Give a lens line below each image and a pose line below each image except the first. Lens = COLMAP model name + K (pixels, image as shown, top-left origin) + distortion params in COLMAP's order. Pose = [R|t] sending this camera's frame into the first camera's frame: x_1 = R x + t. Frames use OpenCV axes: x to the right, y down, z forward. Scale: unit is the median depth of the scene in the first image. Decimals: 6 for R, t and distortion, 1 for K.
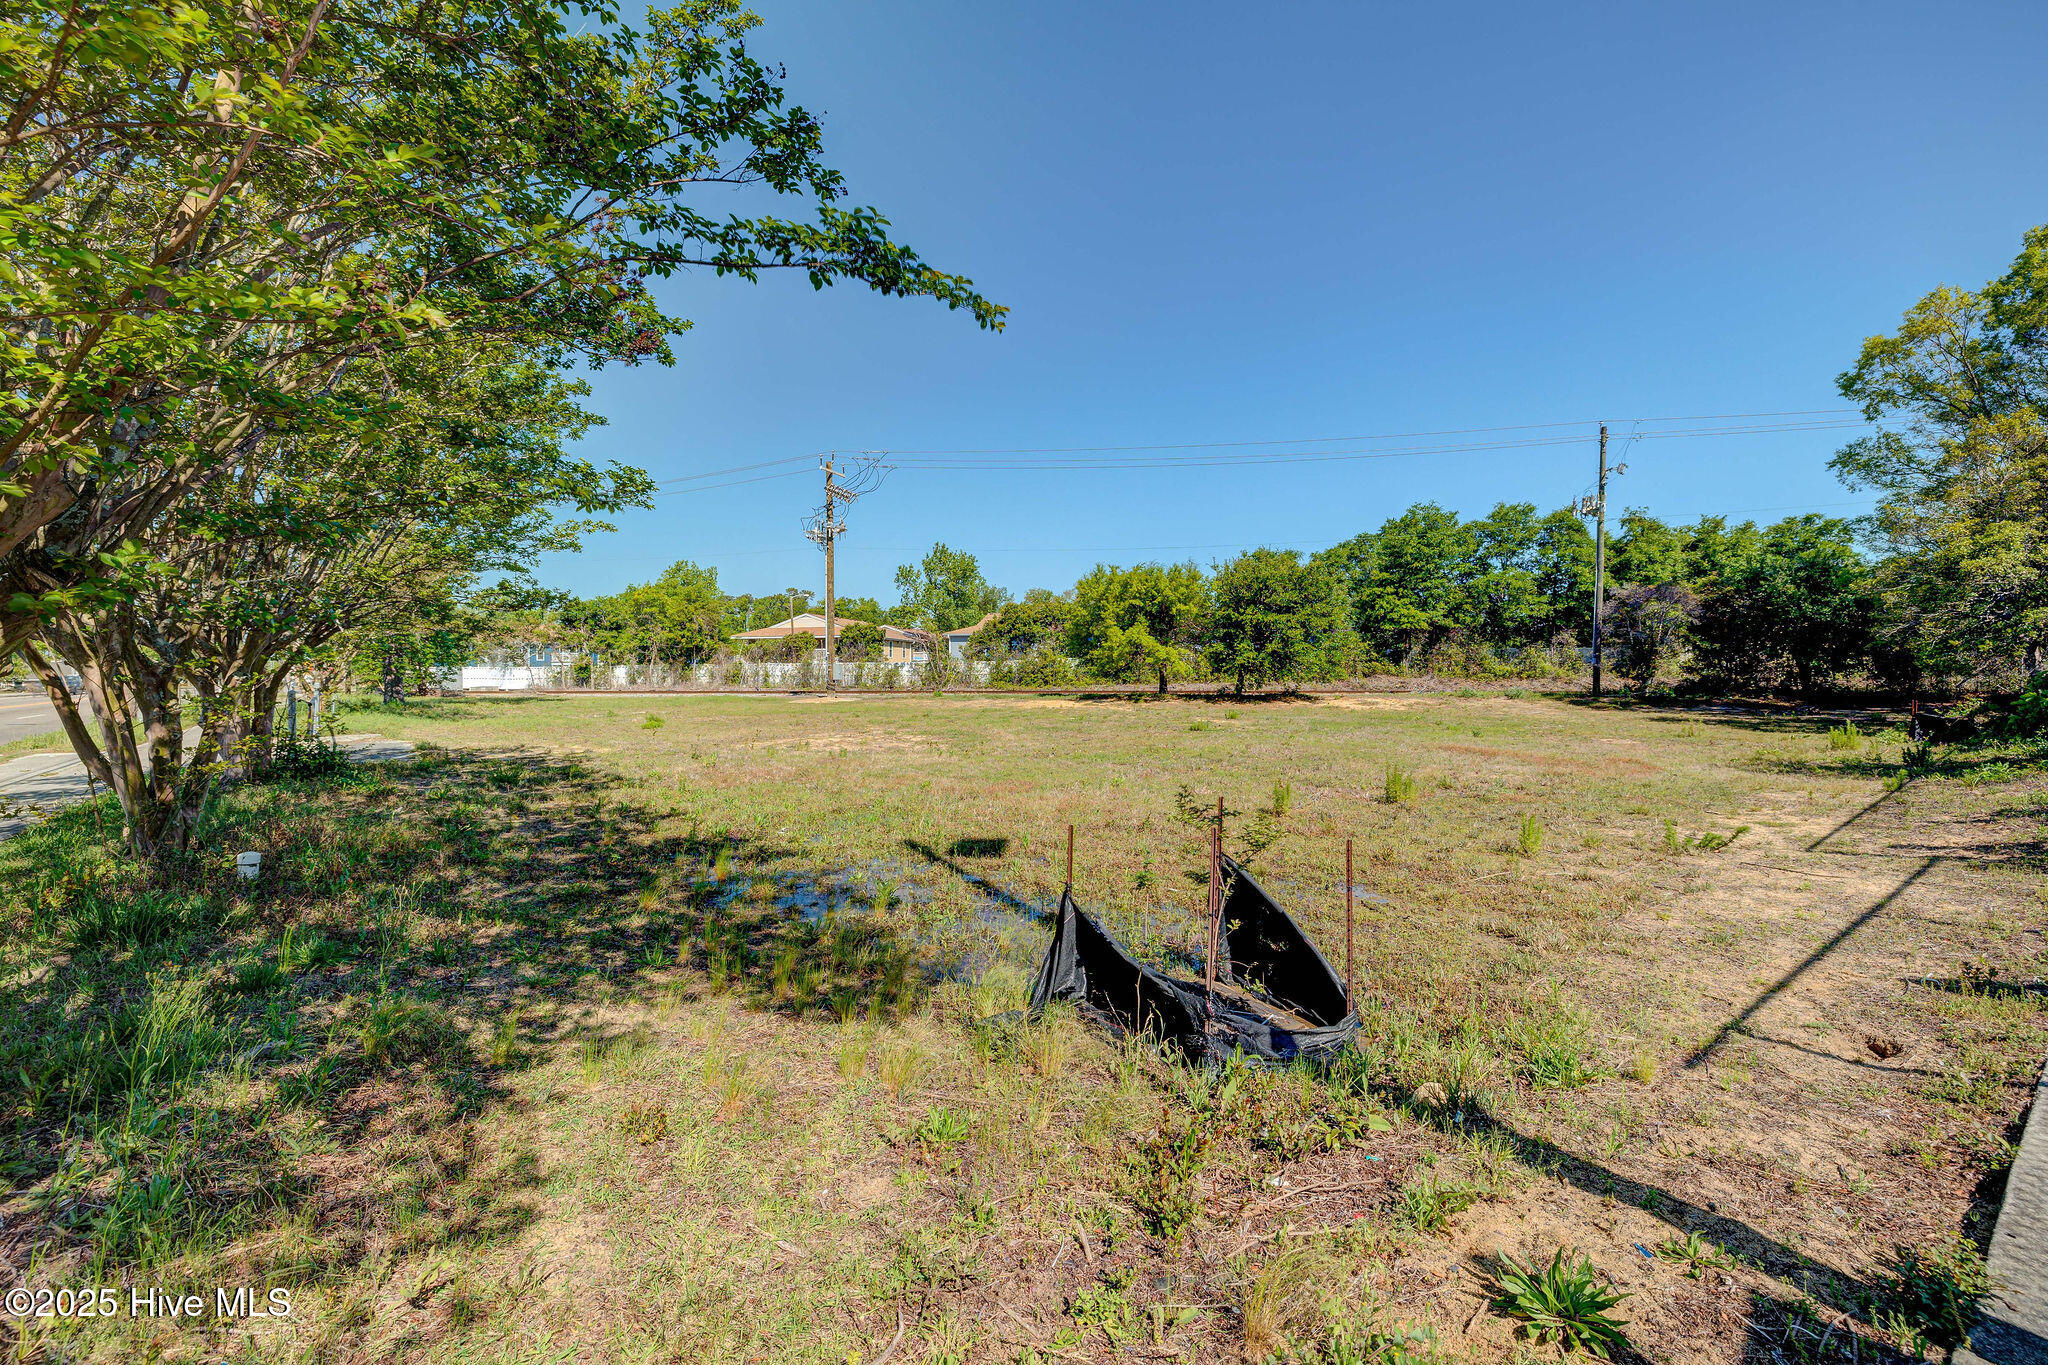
lens RADIAL K [[849.6, 0, 1023.4], [0, 849.6, 679.8], [0, 0, 1]] dist [-0.002643, 0.000501]
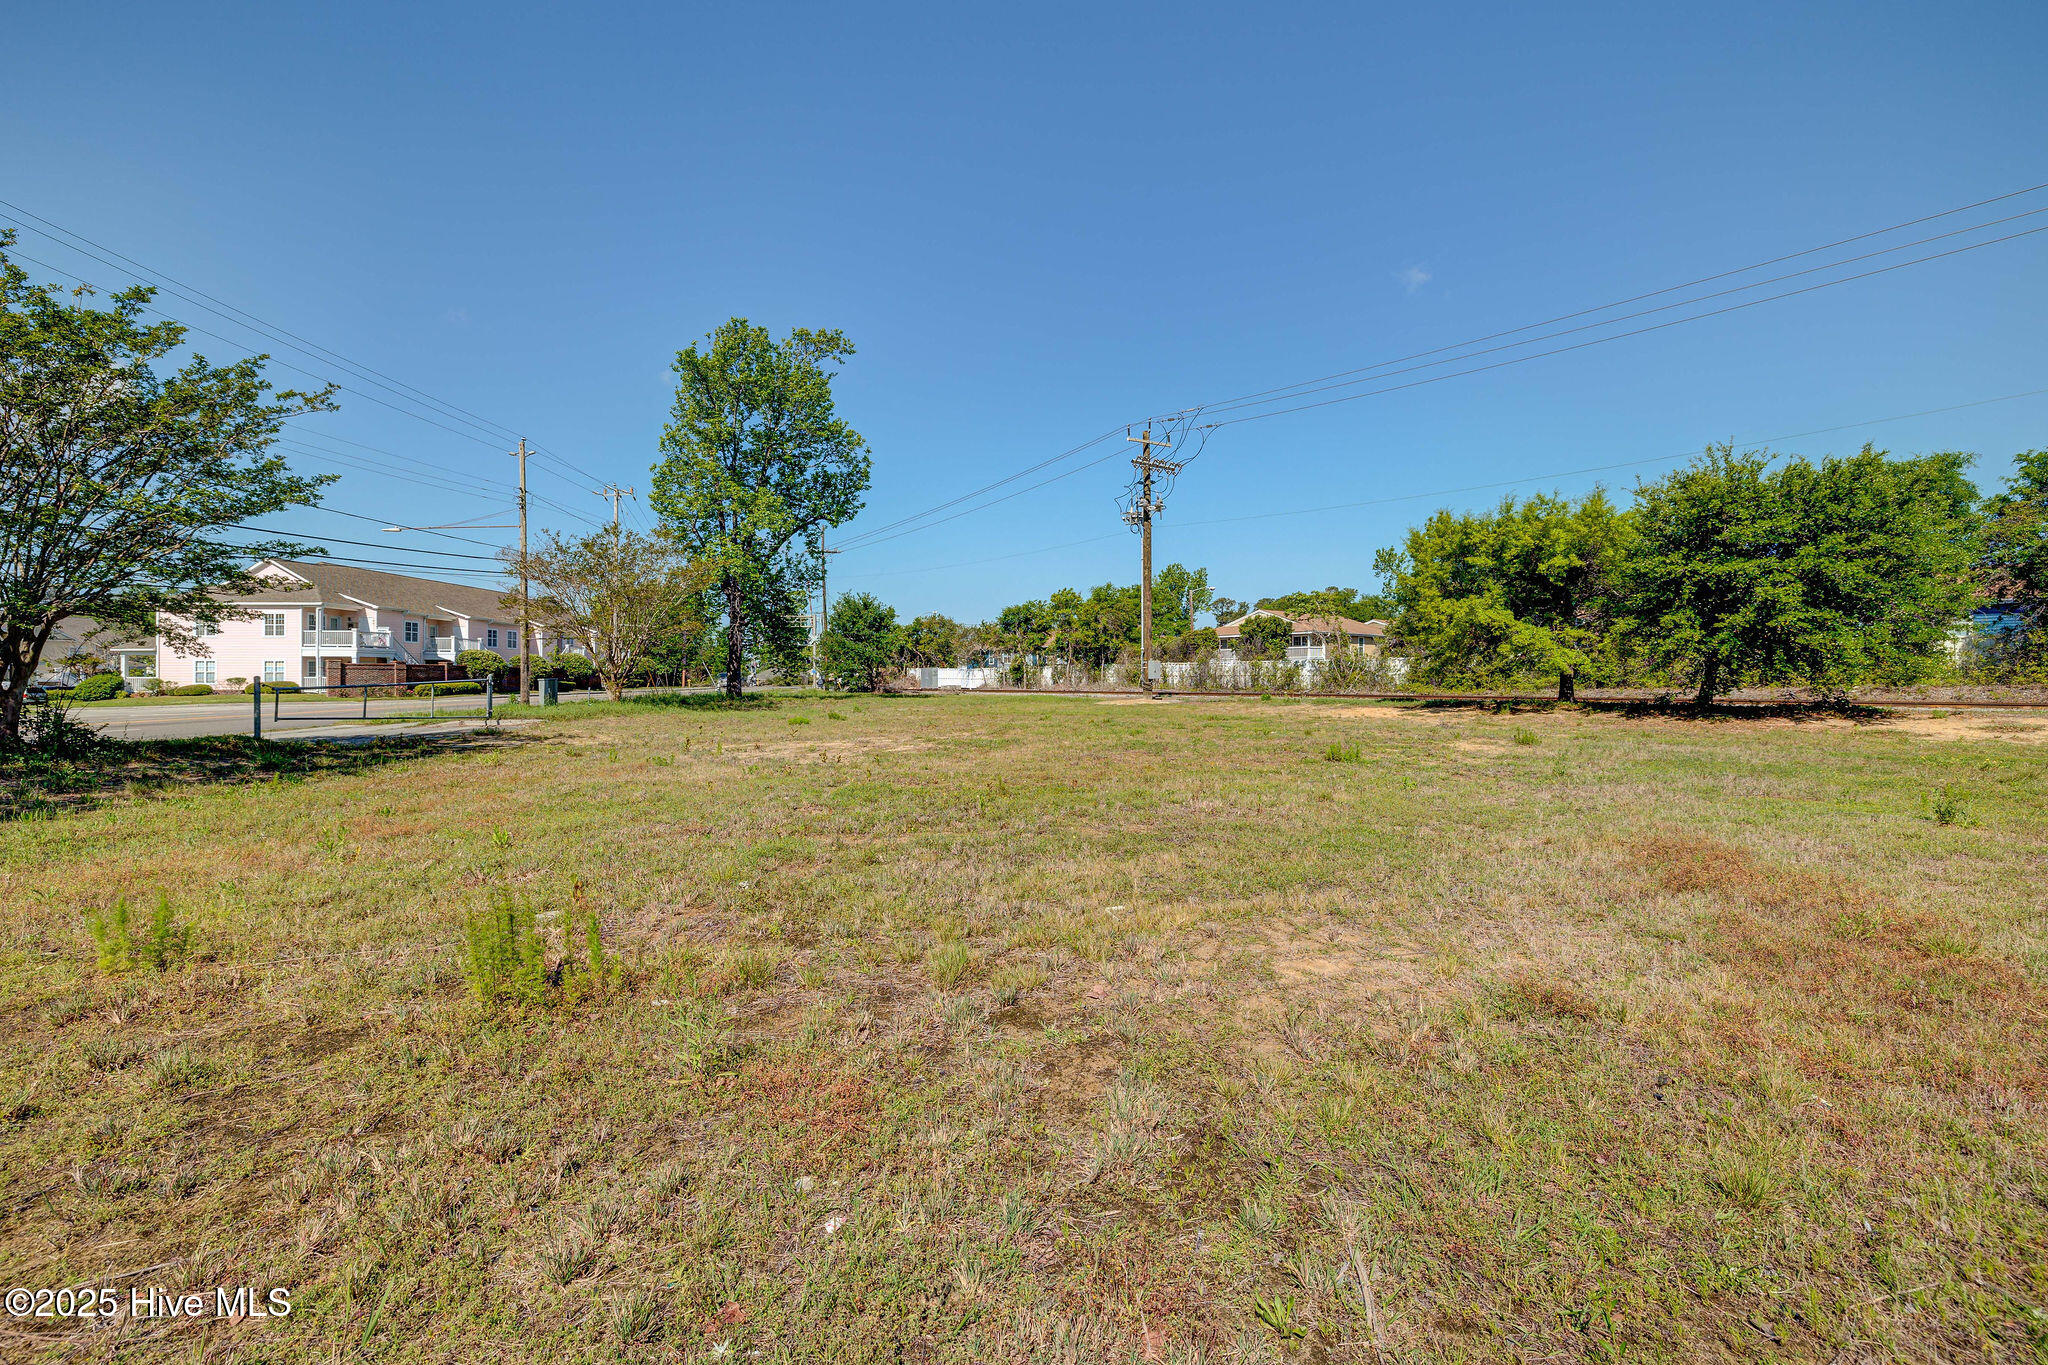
lens RADIAL K [[849.6, 0, 1023.6], [0, 849.6, 679.6], [0, 0, 1]] dist [-0.002643, 0.000501]
pose [[0.807515, 0.002220, -0.589842, 0.130656], [-0.003537, 0.999993, -0.001078, 0.000903], [0.589836, 0.002957, 0.807518, 0.152497]]
